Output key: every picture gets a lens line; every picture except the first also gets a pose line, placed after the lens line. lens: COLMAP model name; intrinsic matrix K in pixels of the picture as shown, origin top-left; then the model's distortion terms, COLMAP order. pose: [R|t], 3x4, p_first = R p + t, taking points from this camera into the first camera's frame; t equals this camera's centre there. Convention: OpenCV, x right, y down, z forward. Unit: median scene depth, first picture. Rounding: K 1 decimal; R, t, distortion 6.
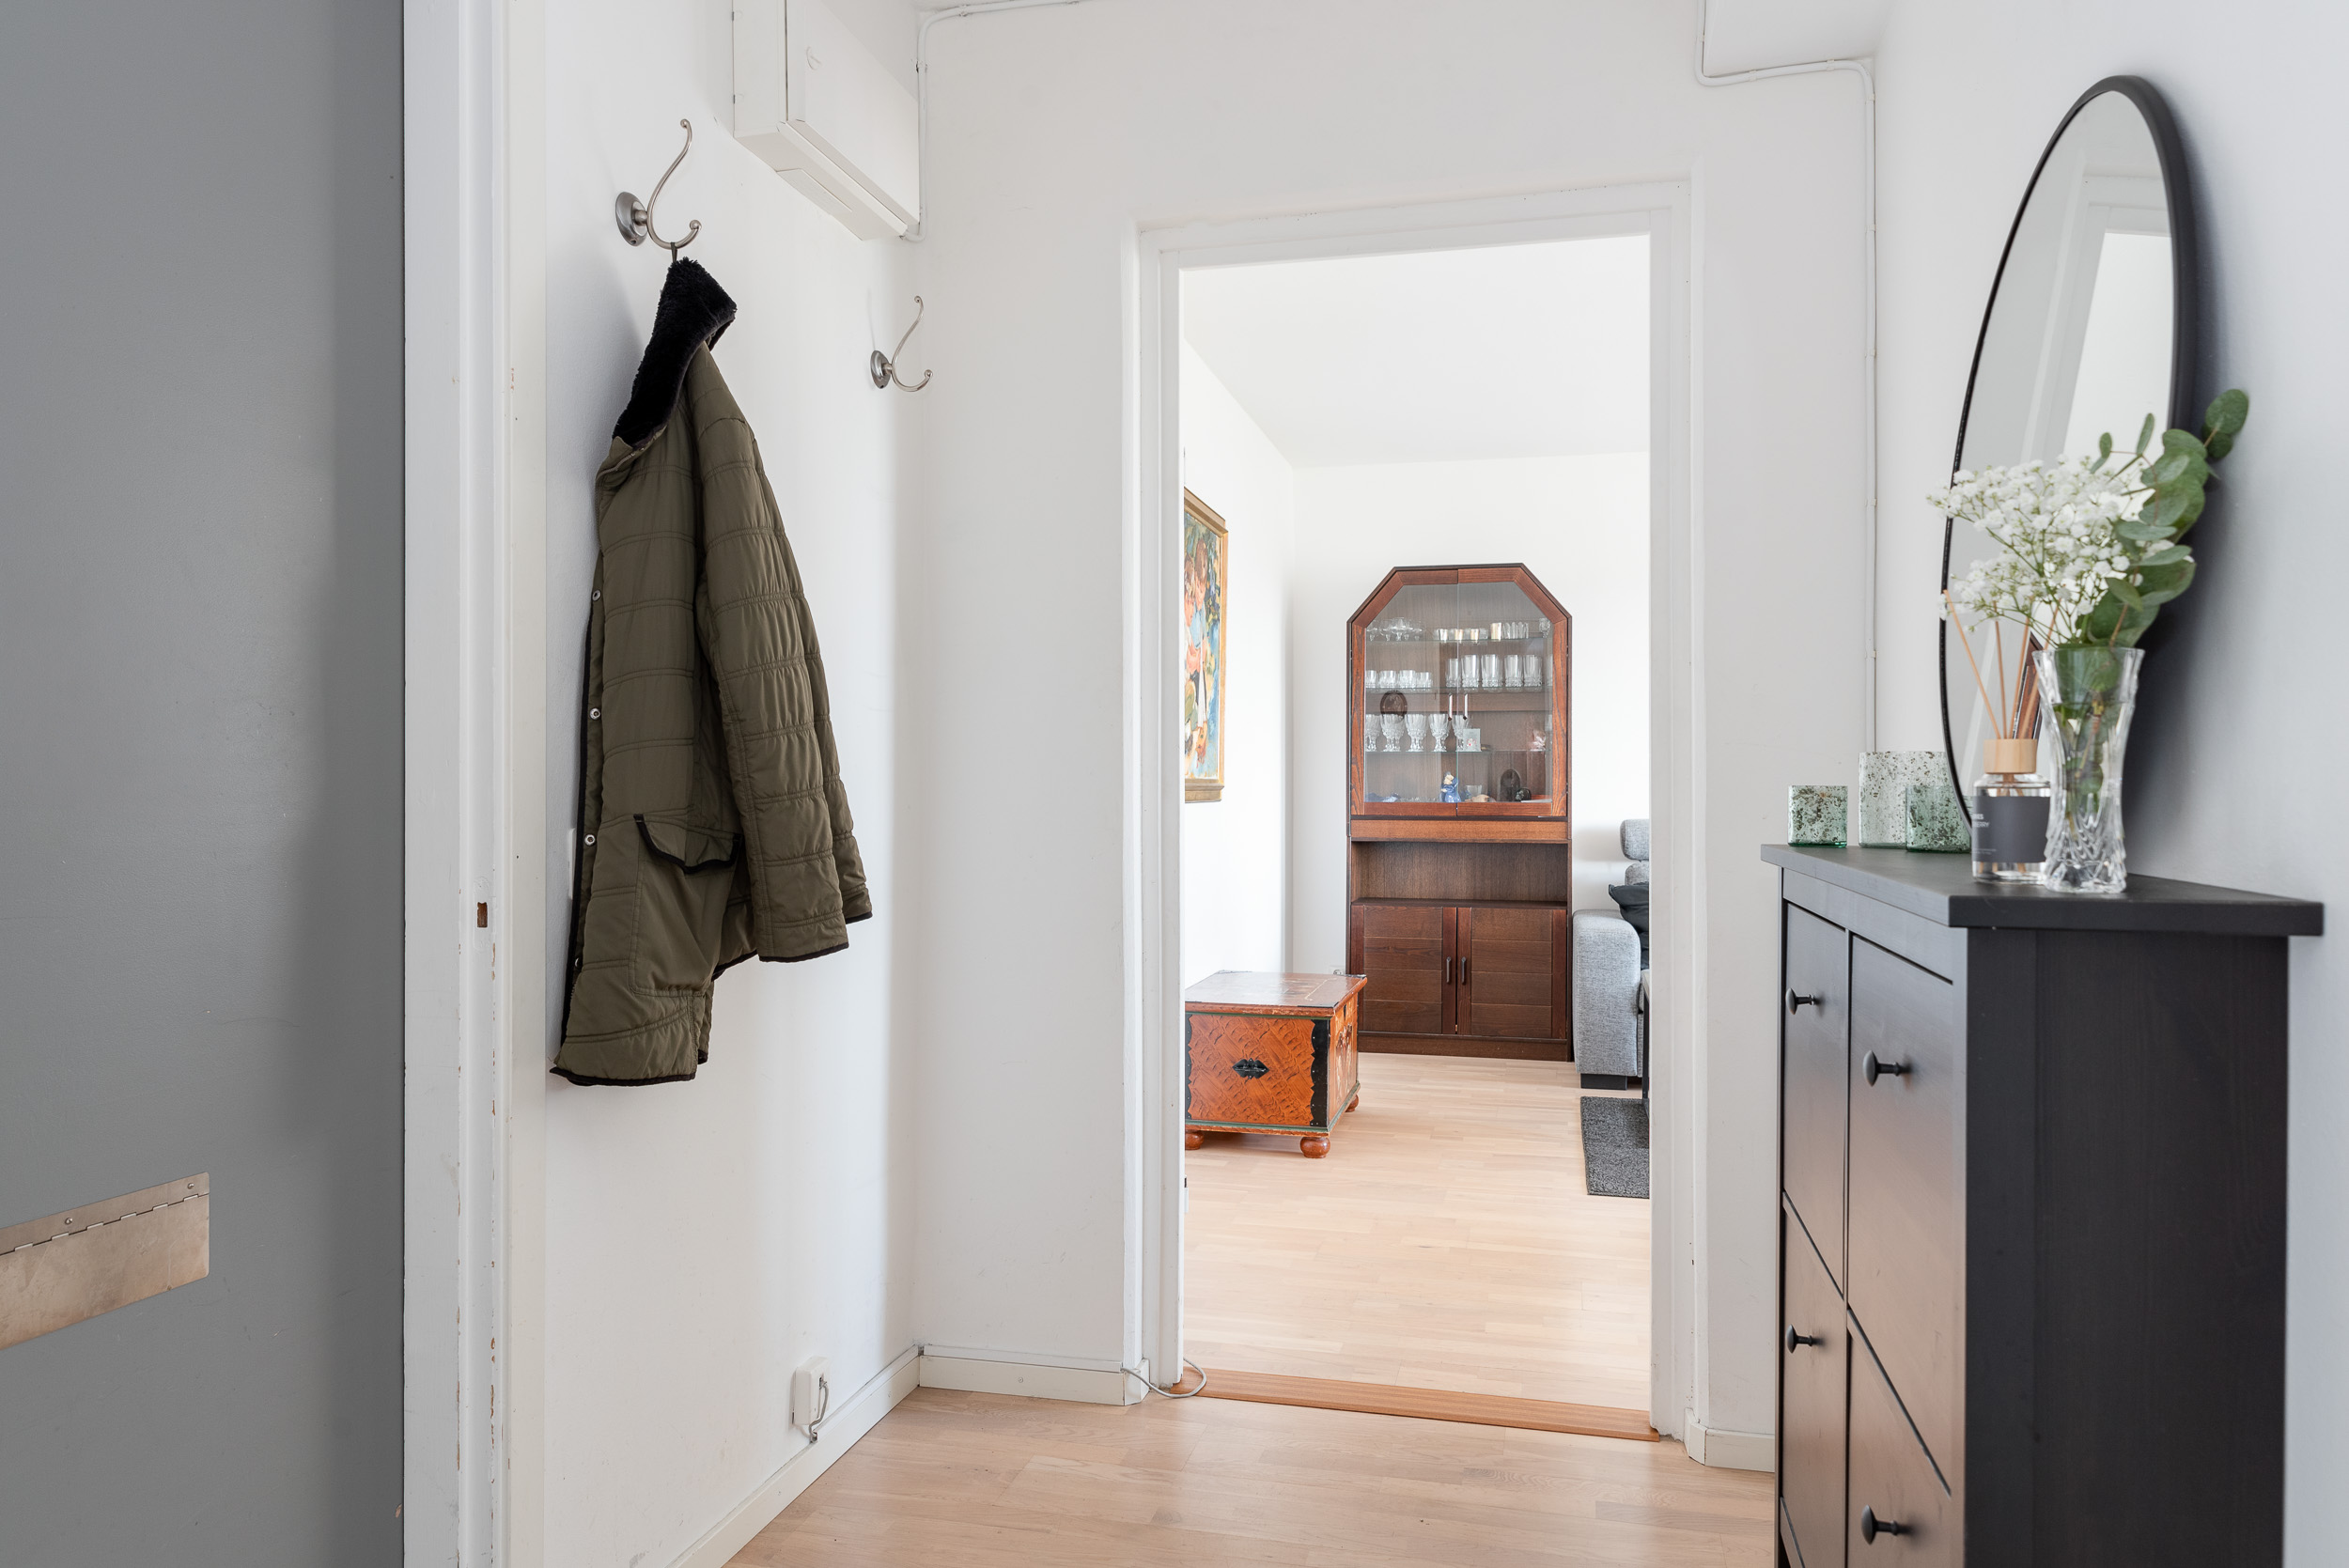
lens RADIAL K [[1575.7, 0, 1174.5], [0, 1575.7, 784.0], [0, 0, 1]] dist [0.002531, 0.004081]
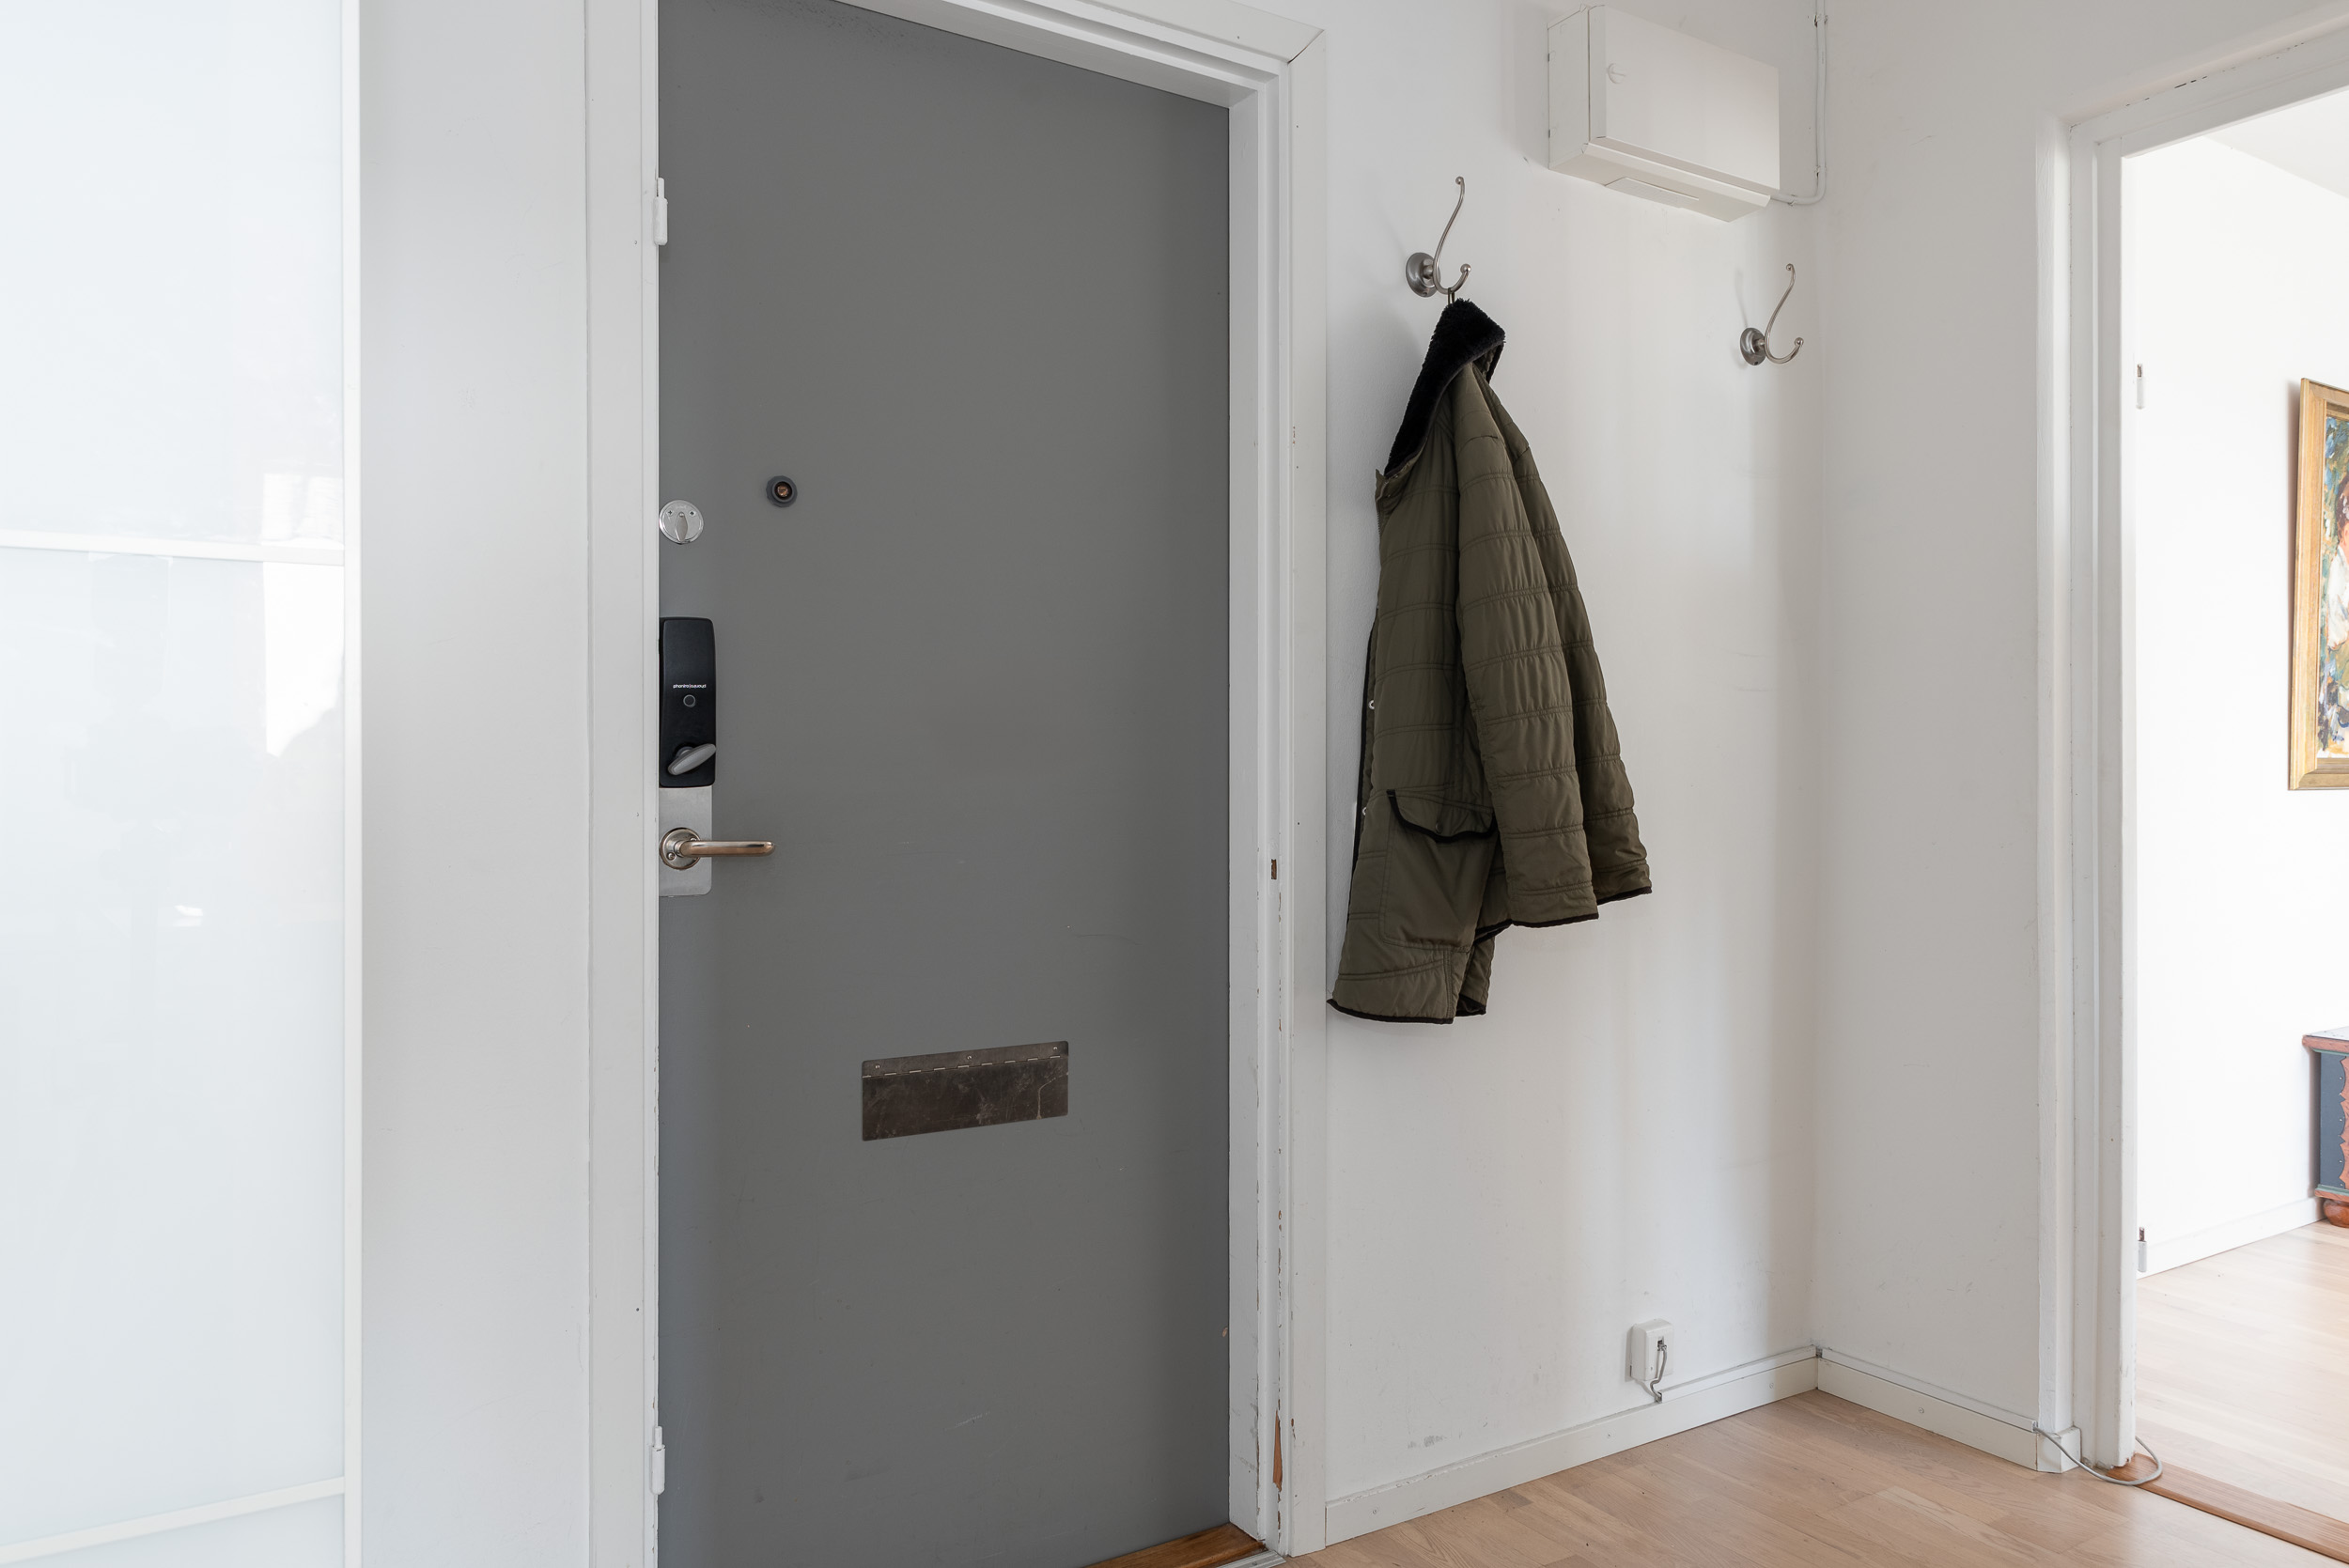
lens RADIAL K [[1598.3, 0, 1172.1], [0, 1598.3, 763.1], [0, 0, 1]] dist [0.000578, -0.000869]
pose [[0.716983, -0.003473, -0.697082, 0.345333], [0.001563, 0.999993, -0.003374, 0.002972], [0.697089, 0.001330, 0.716983, 0.034859]]
